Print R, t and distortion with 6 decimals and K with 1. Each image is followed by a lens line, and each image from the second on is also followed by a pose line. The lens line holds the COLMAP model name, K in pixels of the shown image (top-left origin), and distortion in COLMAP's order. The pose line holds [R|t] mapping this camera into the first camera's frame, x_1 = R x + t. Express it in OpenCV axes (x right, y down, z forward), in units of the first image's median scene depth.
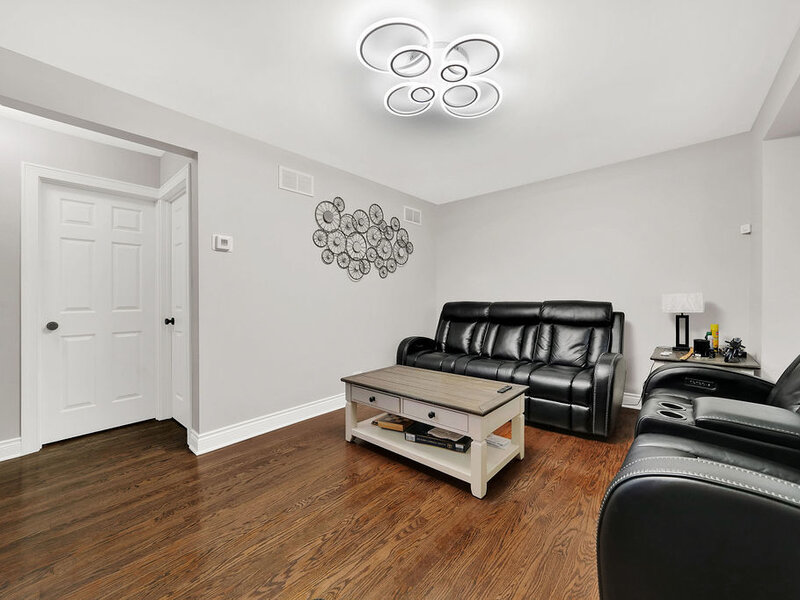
lens RADIAL K [[327.8, 0, 400.0], [0, 327.8, 300.0], [0, 0, 1]] dist [-0.024167, 0.000024]
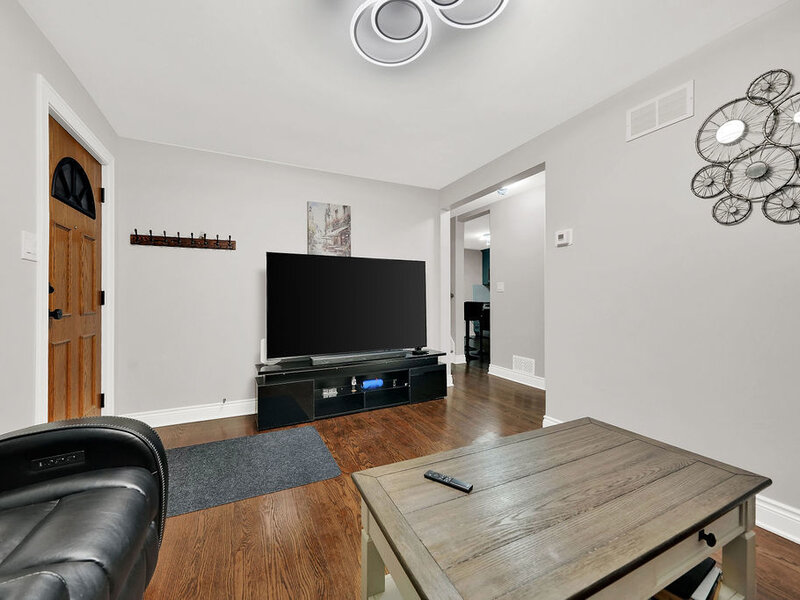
lens RADIAL K [[327.8, 0, 400.0], [0, 327.8, 300.0], [0, 0, 1]] dist [-0.024167, 0.000024]
pose [[-0.402351, 0.012375, -0.915402, 0.616712], [-0.007181, 0.999835, 0.016672, 0.000099], [0.915457, 0.013282, -0.402196, 1.039917]]
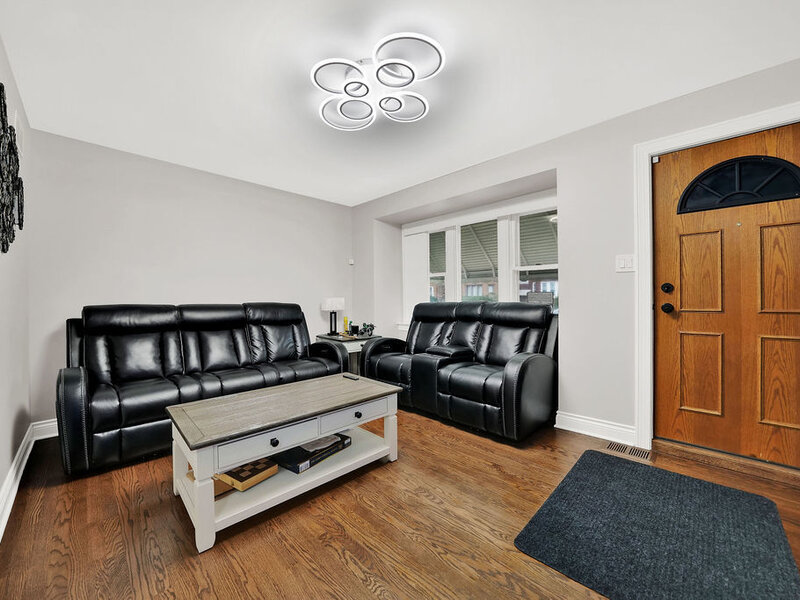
lens RADIAL K [[319.4, 0, 397.5], [0, 319.4, 291.4], [0, 0, 1]] dist [-0.001267, -0.000138]
pose [[0.083445, 0.024630, 0.996208, -0.833513], [-0.003326, 0.999696, -0.024438, -0.020868], [-0.996507, -0.001274, 0.083501, 0.717393]]
